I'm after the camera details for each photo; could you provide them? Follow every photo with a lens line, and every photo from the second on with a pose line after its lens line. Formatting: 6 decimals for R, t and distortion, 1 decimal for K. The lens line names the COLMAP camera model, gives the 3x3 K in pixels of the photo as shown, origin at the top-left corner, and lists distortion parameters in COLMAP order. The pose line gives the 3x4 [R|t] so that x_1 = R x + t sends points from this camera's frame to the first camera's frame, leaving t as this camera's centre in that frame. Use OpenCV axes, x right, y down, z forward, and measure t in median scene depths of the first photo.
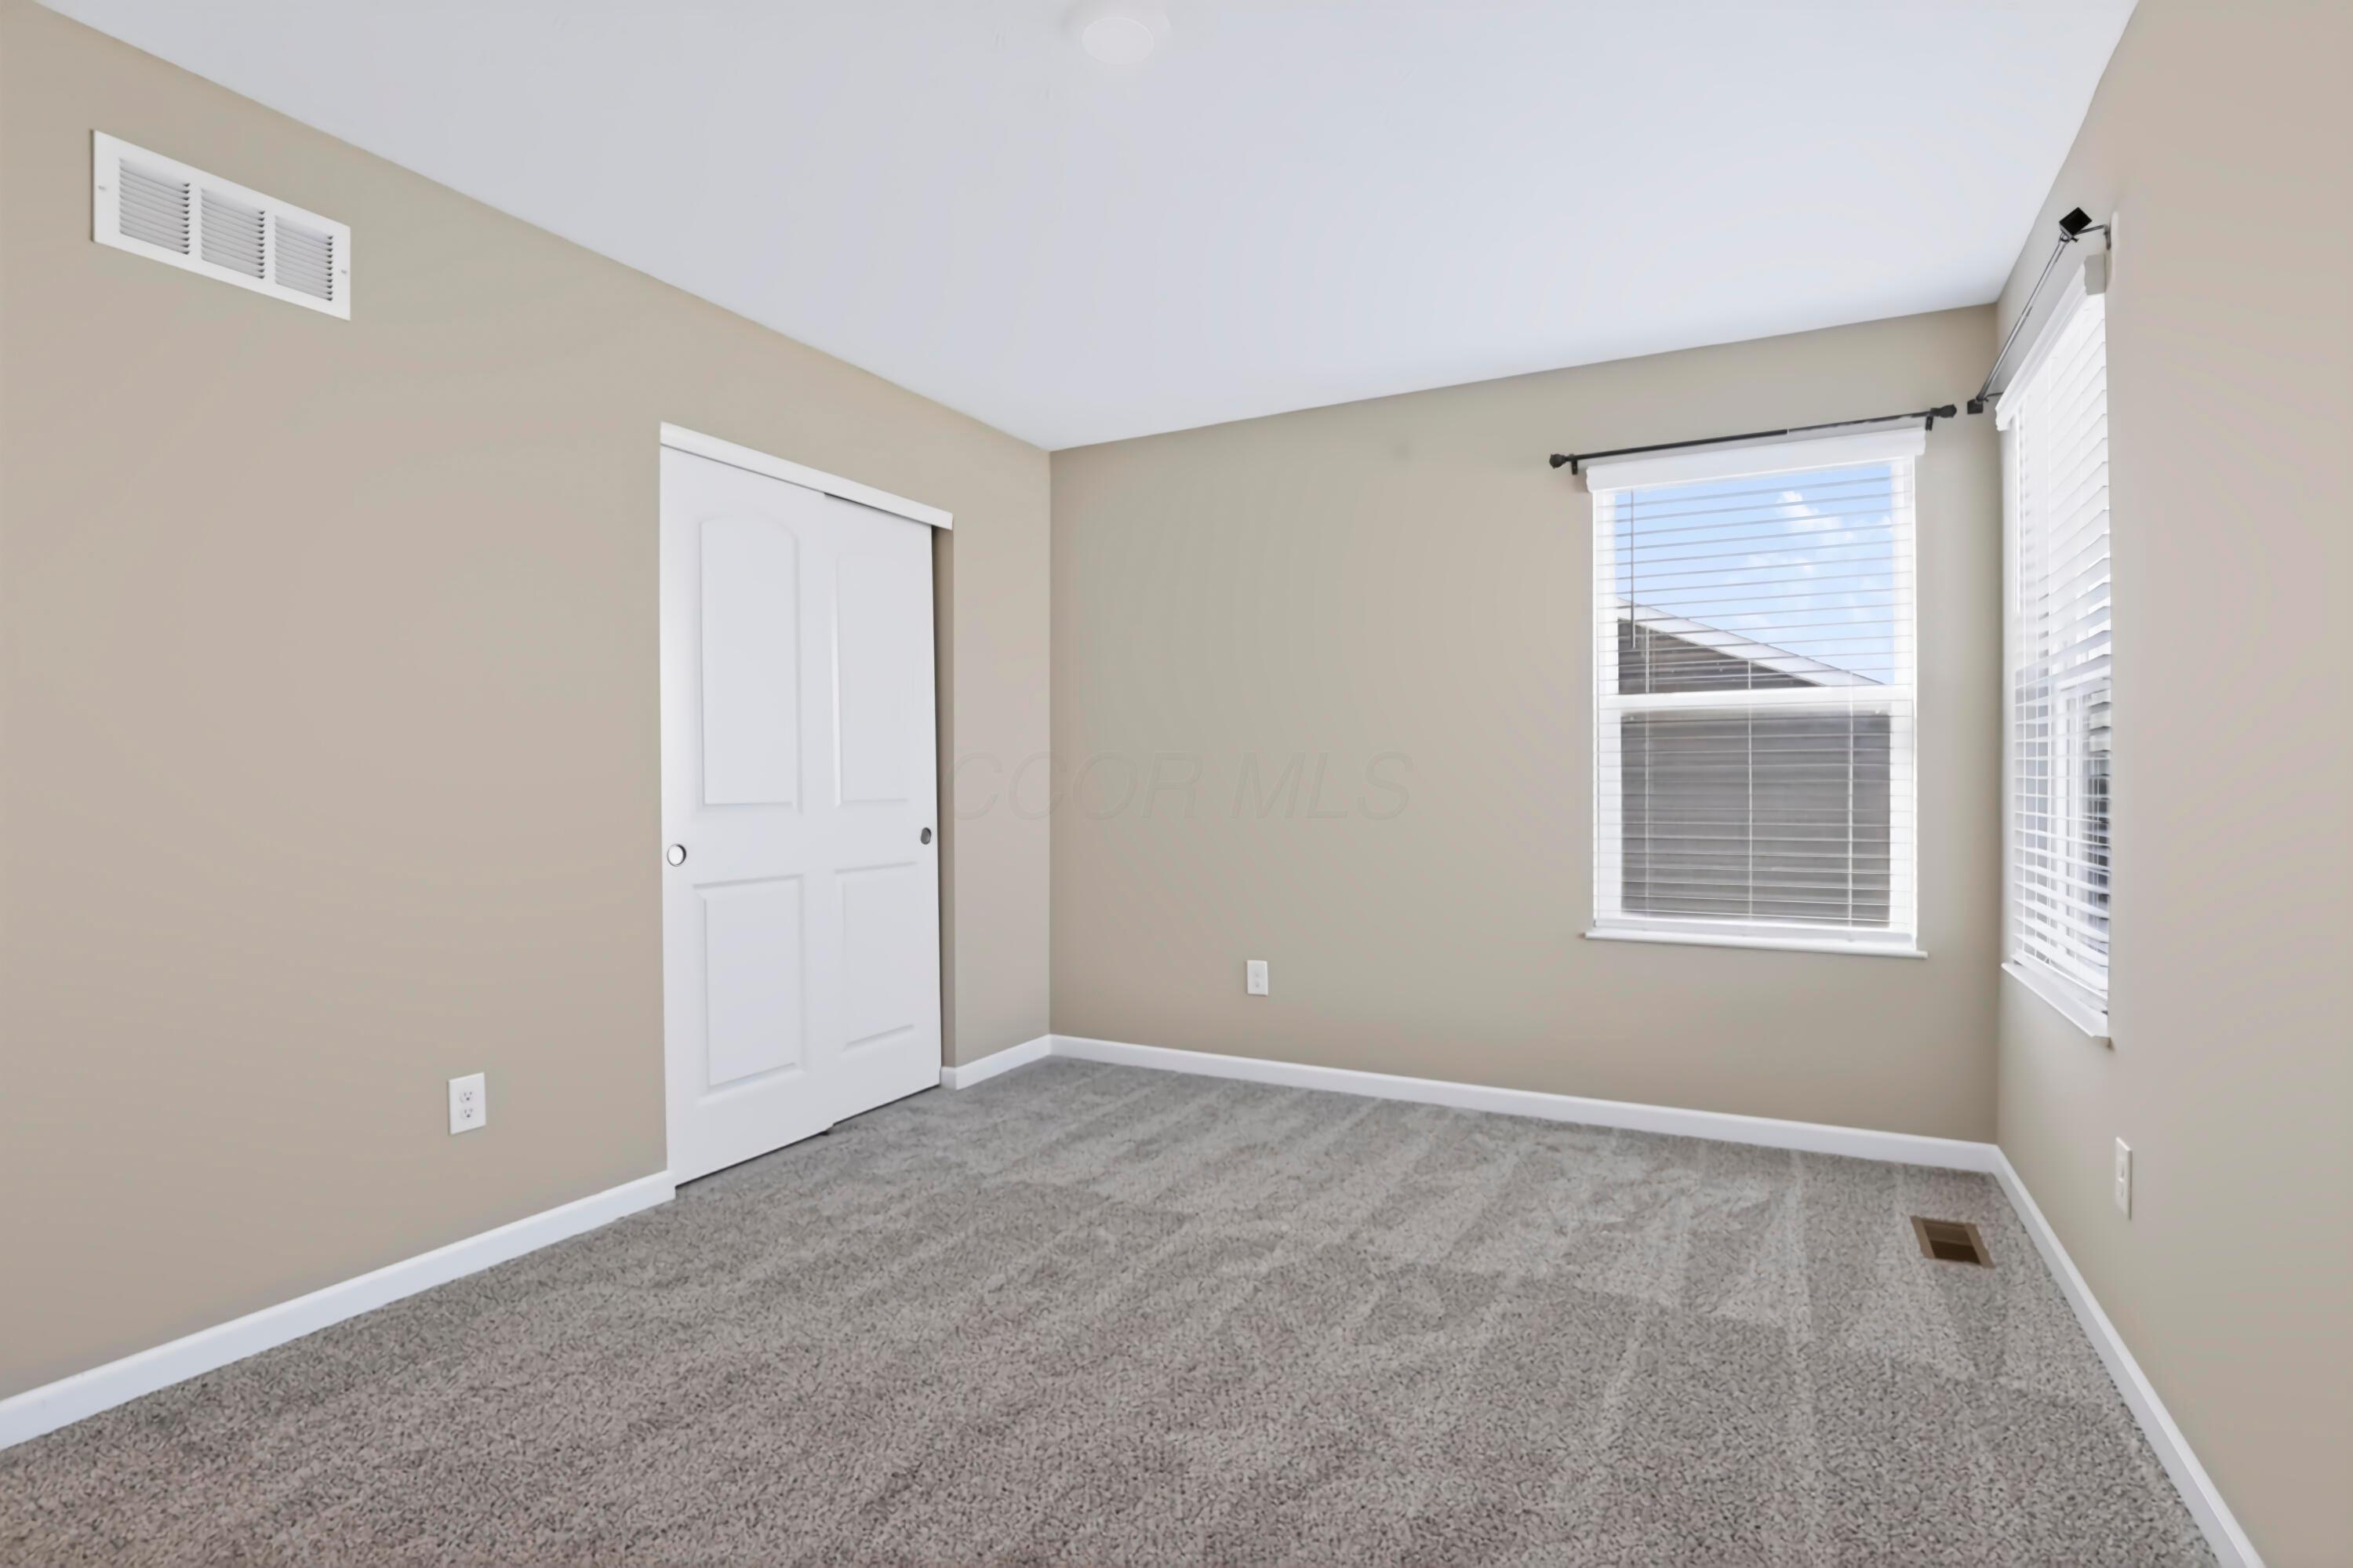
lens RADIAL K [[1153.2, 0, 1272.4], [0, 1153.2, 771.4], [0, 0, 1]] dist [-0.016236, 0.003106]
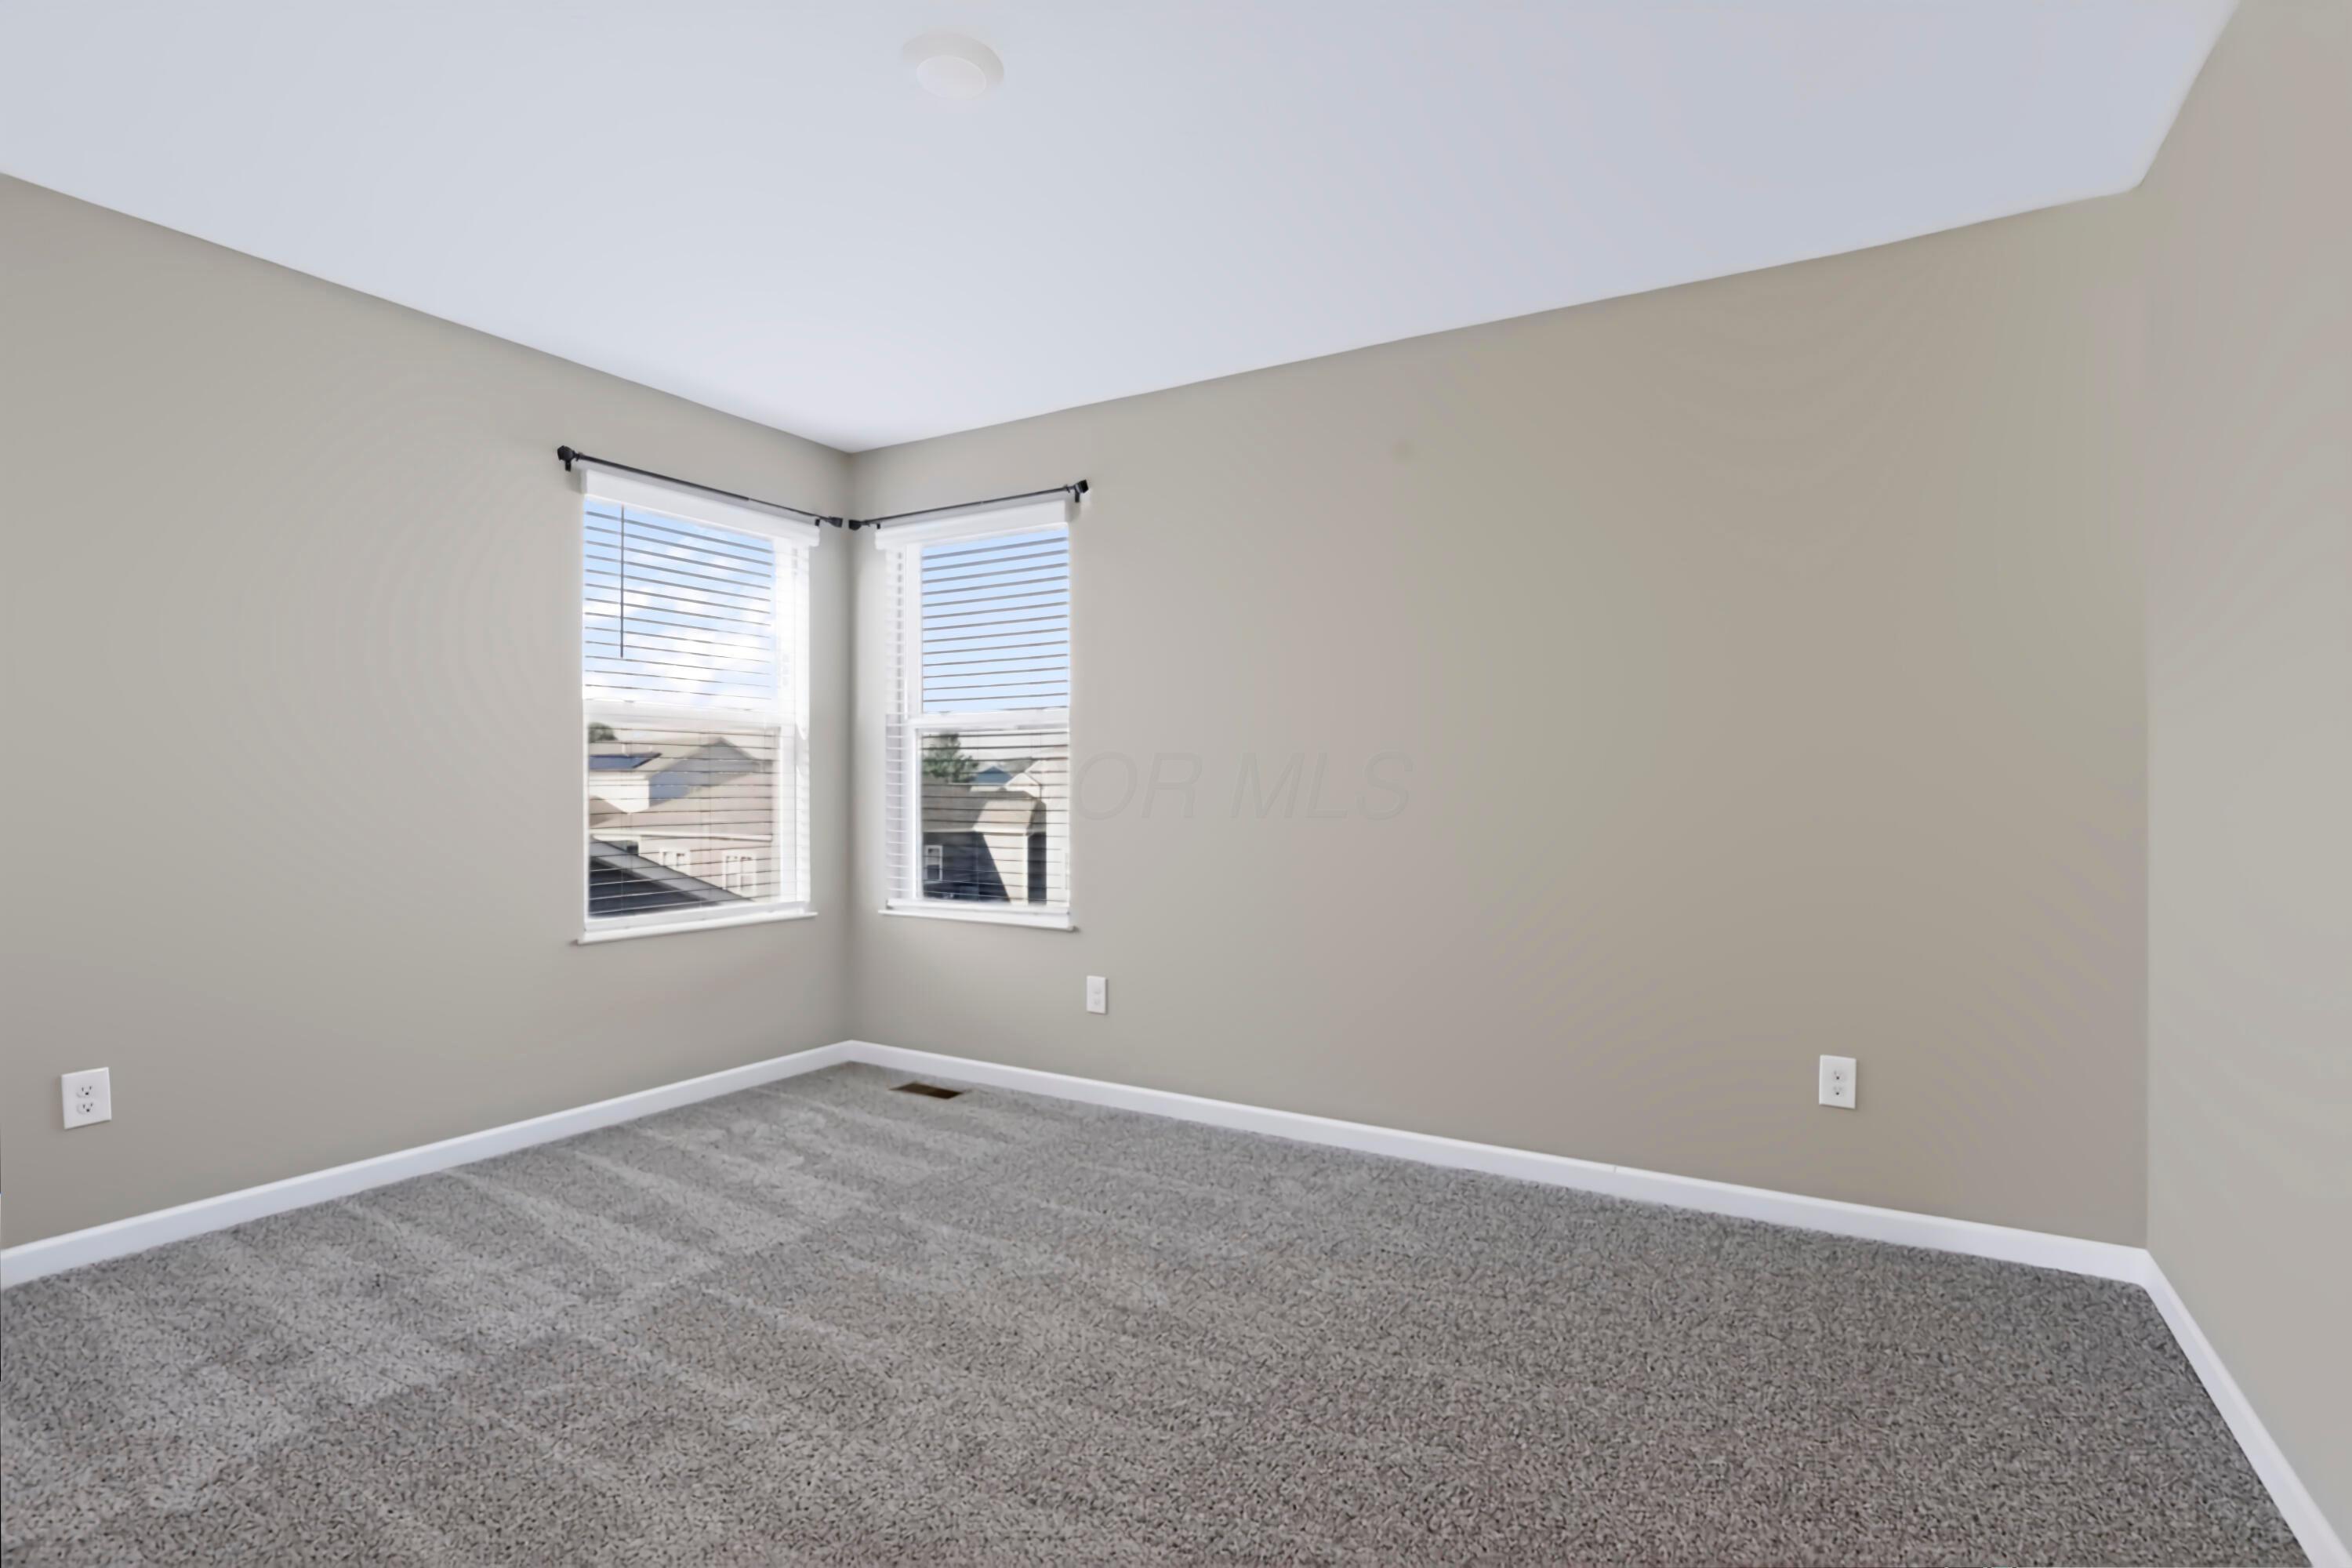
lens RADIAL K [[1152.7, 0, 1183.5], [0, 1152.7, 780.6], [0, 0, 1]] dist [-0.016236, 0.003106]
pose [[0.075589, 0.002355, 0.997136, -0.802694], [-0.013766, 0.999904, -0.001318, -0.002568], [-0.997044, -0.013627, 0.075614, 0.493098]]
